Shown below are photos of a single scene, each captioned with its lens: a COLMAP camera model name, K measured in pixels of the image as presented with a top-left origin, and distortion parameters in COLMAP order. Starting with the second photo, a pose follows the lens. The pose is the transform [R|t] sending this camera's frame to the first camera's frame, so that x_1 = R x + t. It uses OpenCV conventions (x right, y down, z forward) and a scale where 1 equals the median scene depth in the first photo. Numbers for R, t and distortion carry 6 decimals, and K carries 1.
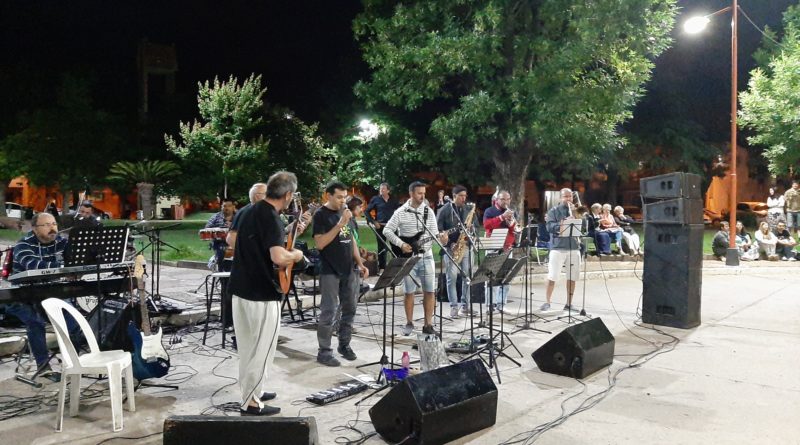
lens RADIAL K [[616.9, 0, 403.5], [0, 616.9, 221.5], [0, 0, 1]] dist [0.083505, -0.173713]
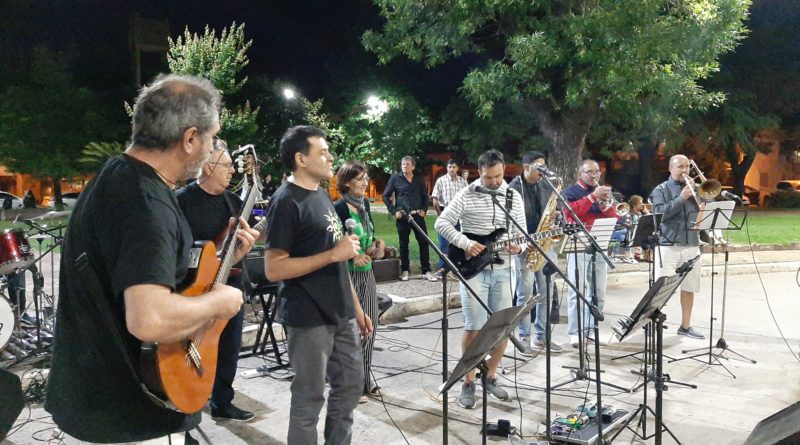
lens RADIAL K [[616.9, 0, 403.5], [0, 616.9, 221.5], [0, 0, 1]] dist [0.083505, -0.173713]
pose [[0.999841, -0.012527, -0.012709, -0.021704], [0.012838, 0.999614, 0.024628, -0.001611], [0.012396, -0.024787, 0.999616, 0.204843]]
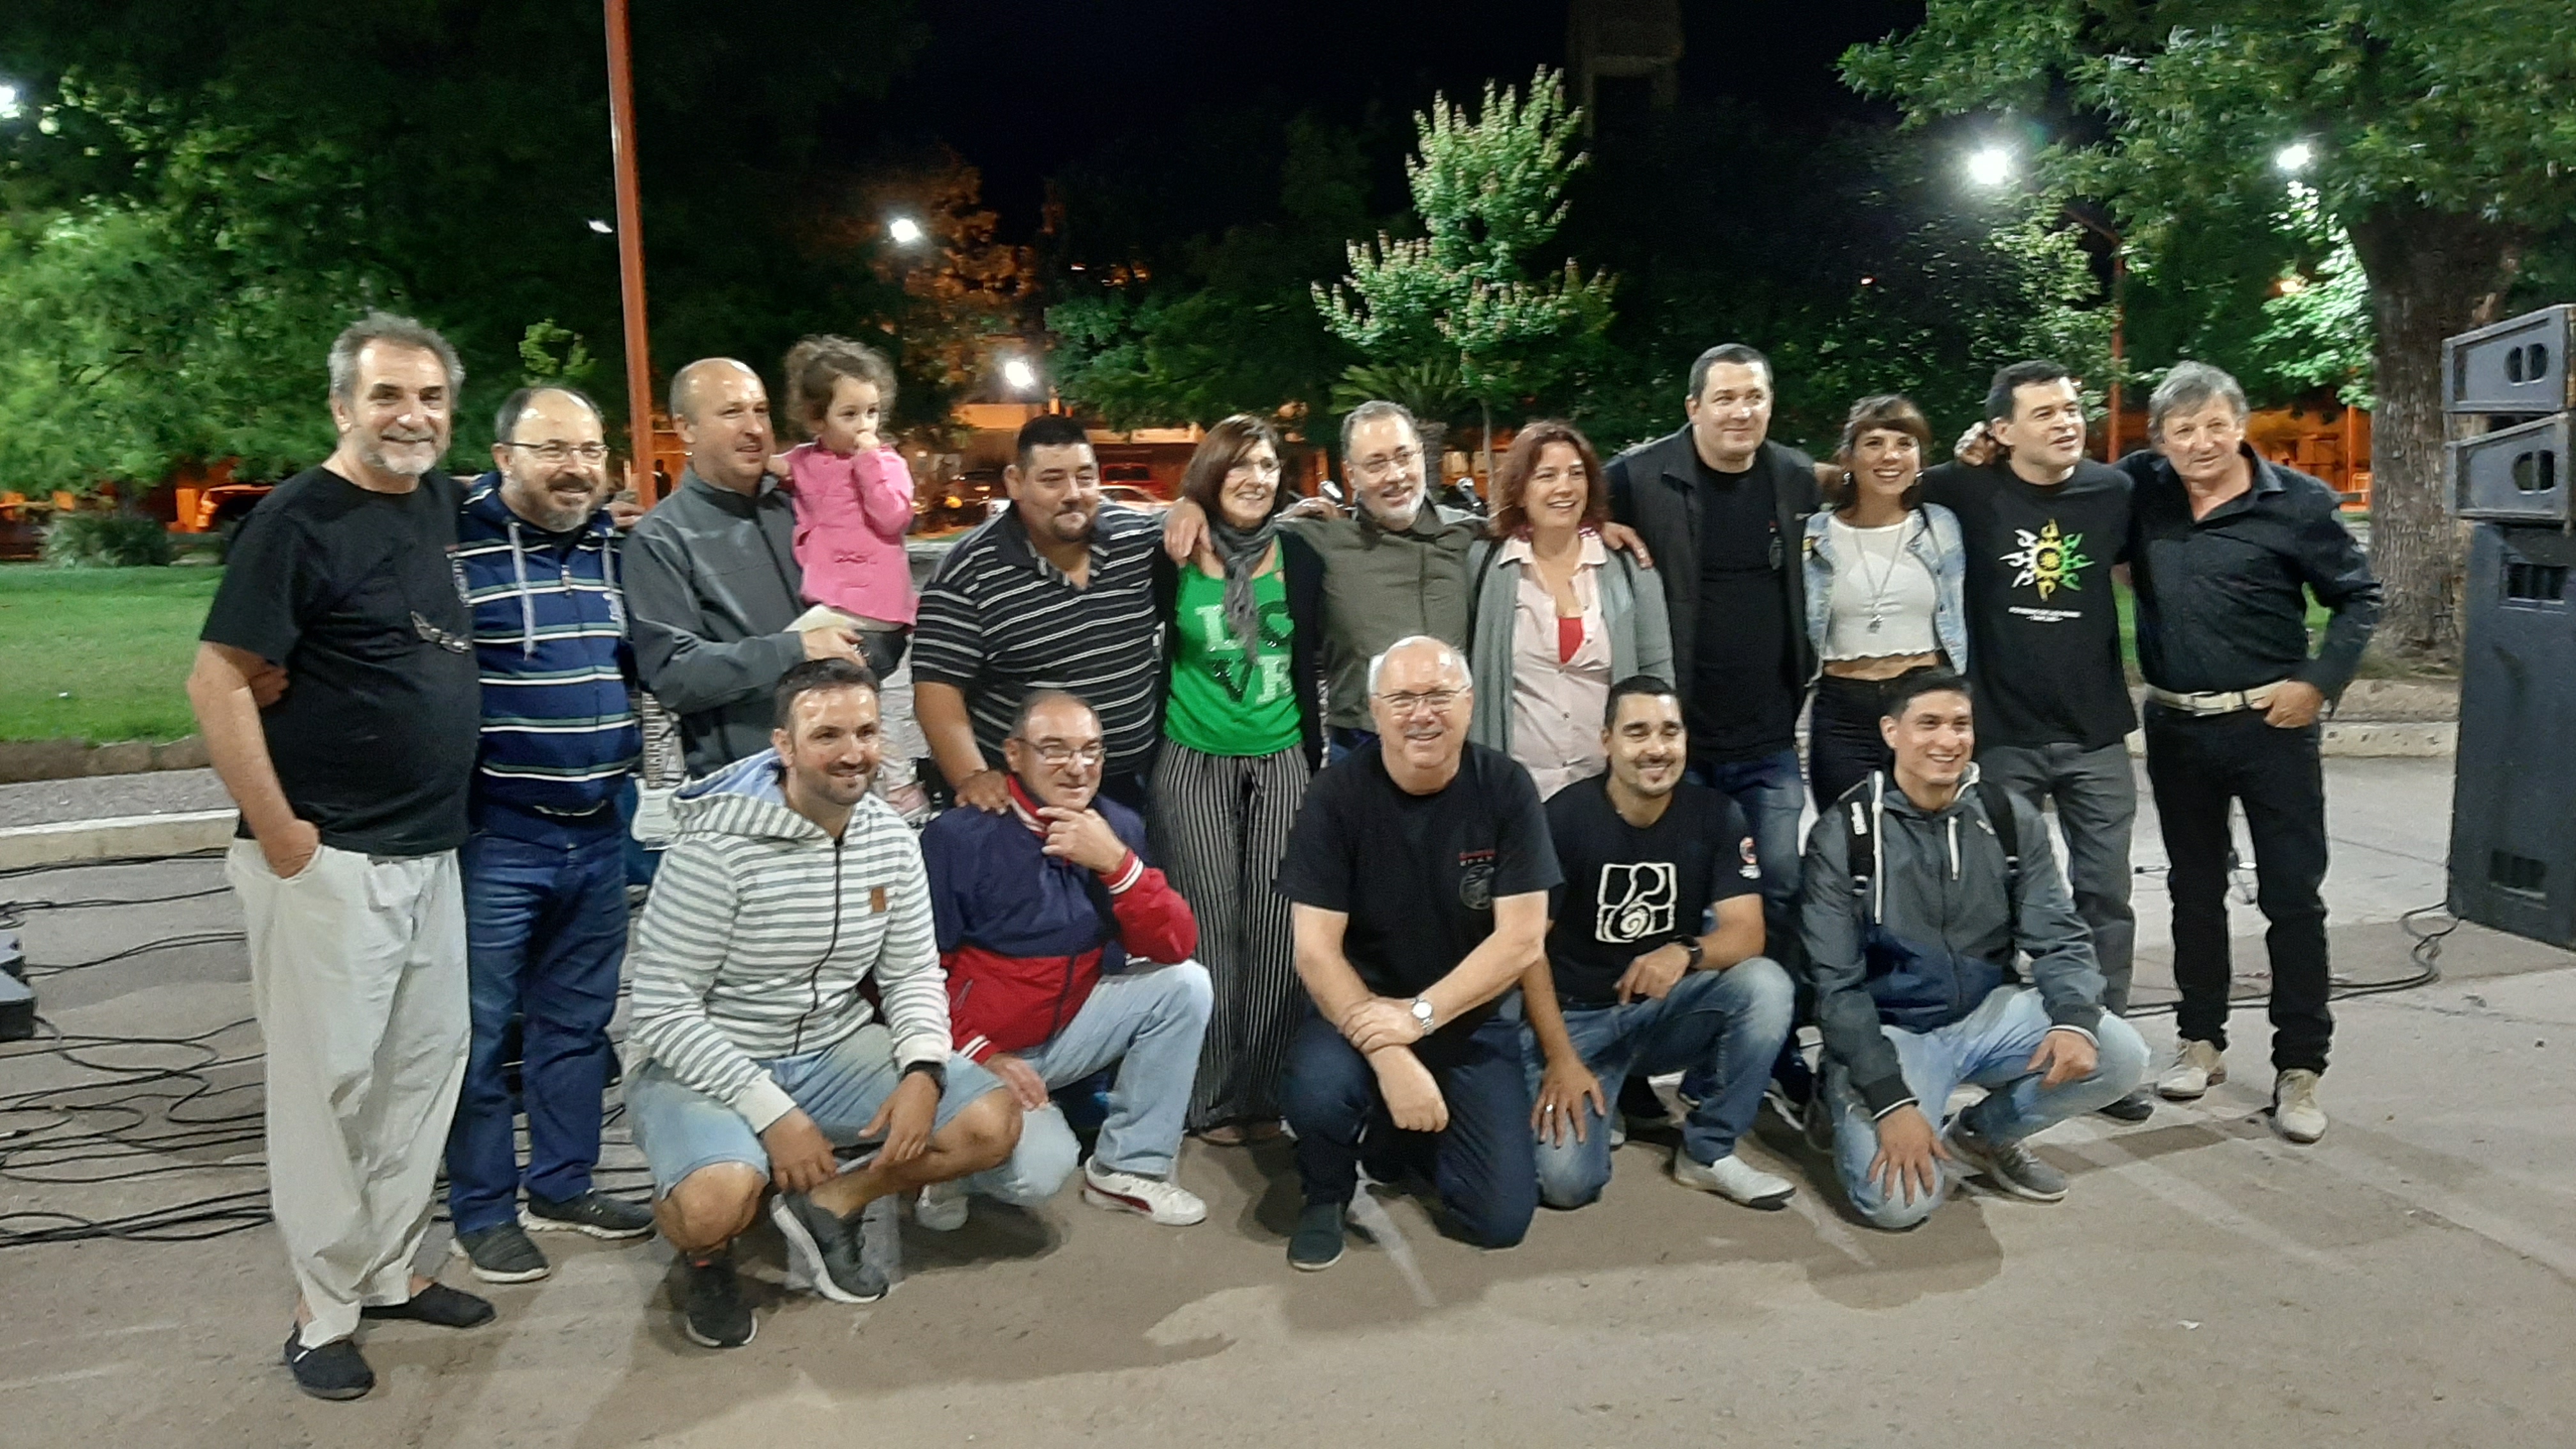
lens RADIAL K [[1997.2, 0, 1288.0], [0, 1997.2, 724.5], [0, 0, 1]] dist [0.088077, -0.182691]
pose [[0.815595, 0.047599, -0.576662, 0.275926], [0.008656, 0.995495, 0.094413, 0.002087], [0.578559, -0.081994, 0.811509, 0.039190]]
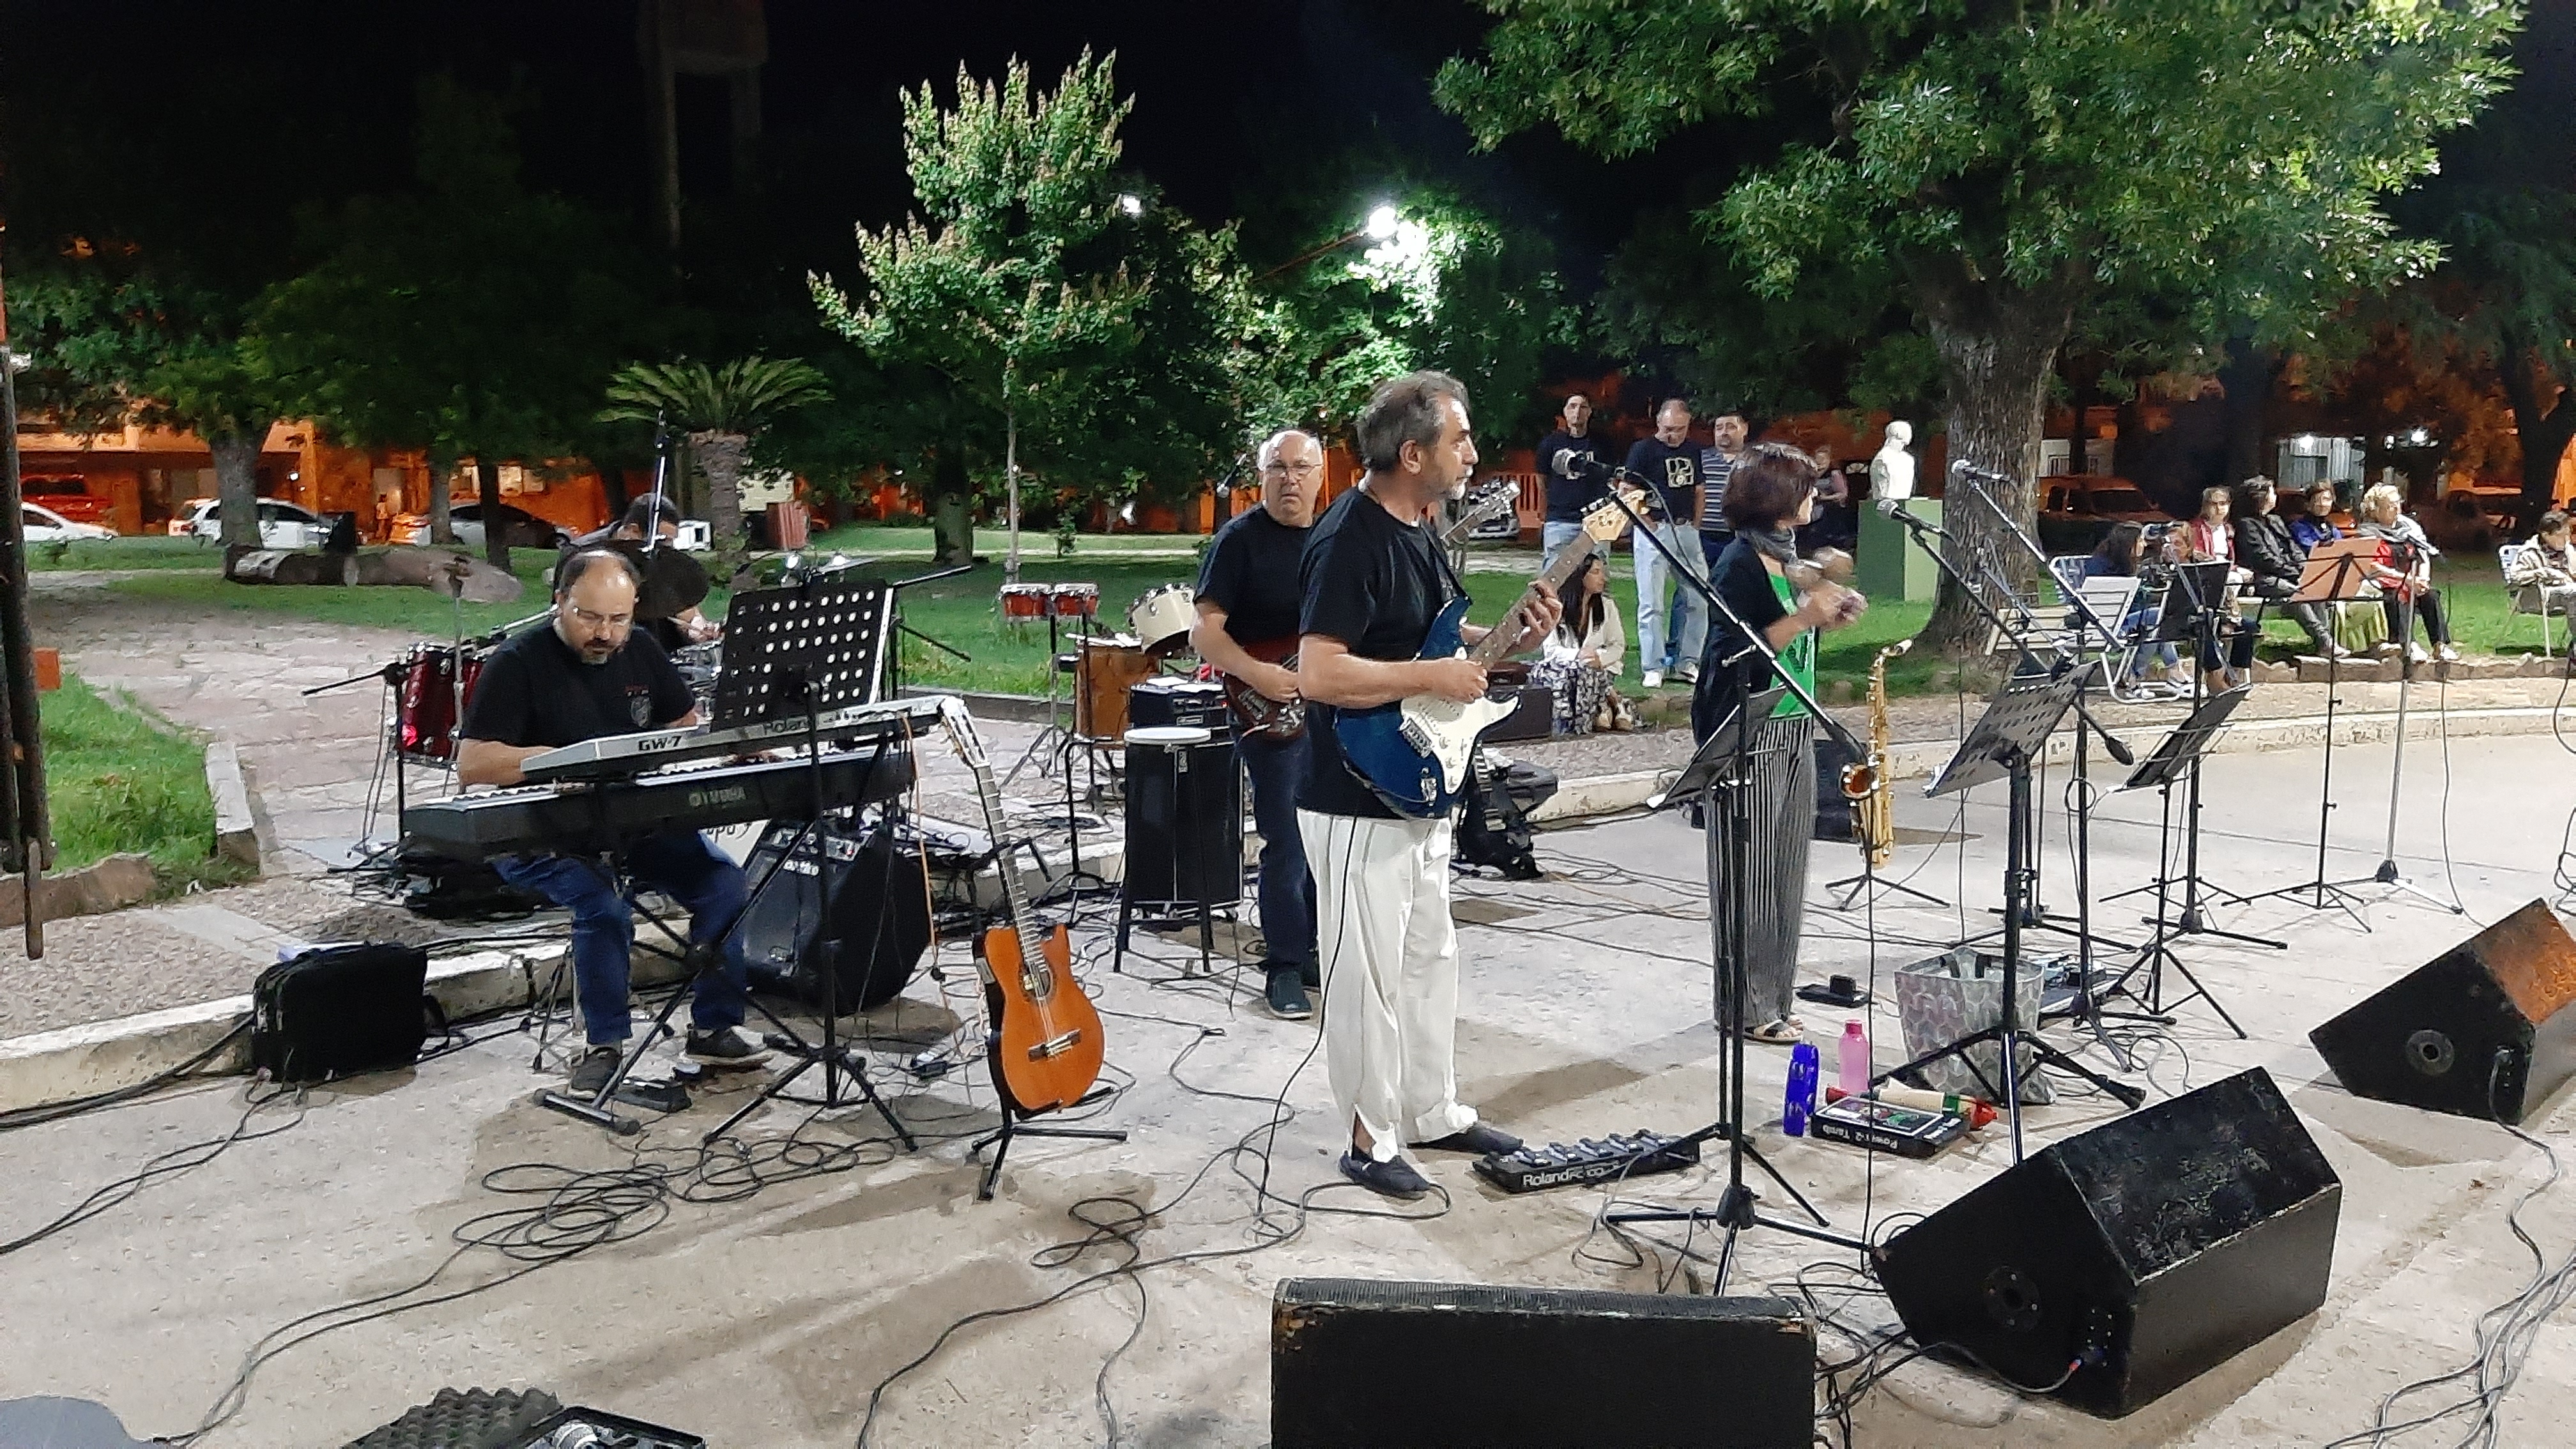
lens RADIAL K [[1997.2, 0, 1288.0], [0, 1997.2, 724.5], [0, 0, 1]] dist [0.088077, -0.182691]
pose [[0.996212, -0.003038, -0.086905, -0.069963], [0.010612, 0.996167, 0.086823, -0.002376], [0.086308, -0.087416, 0.992426, 0.034276]]
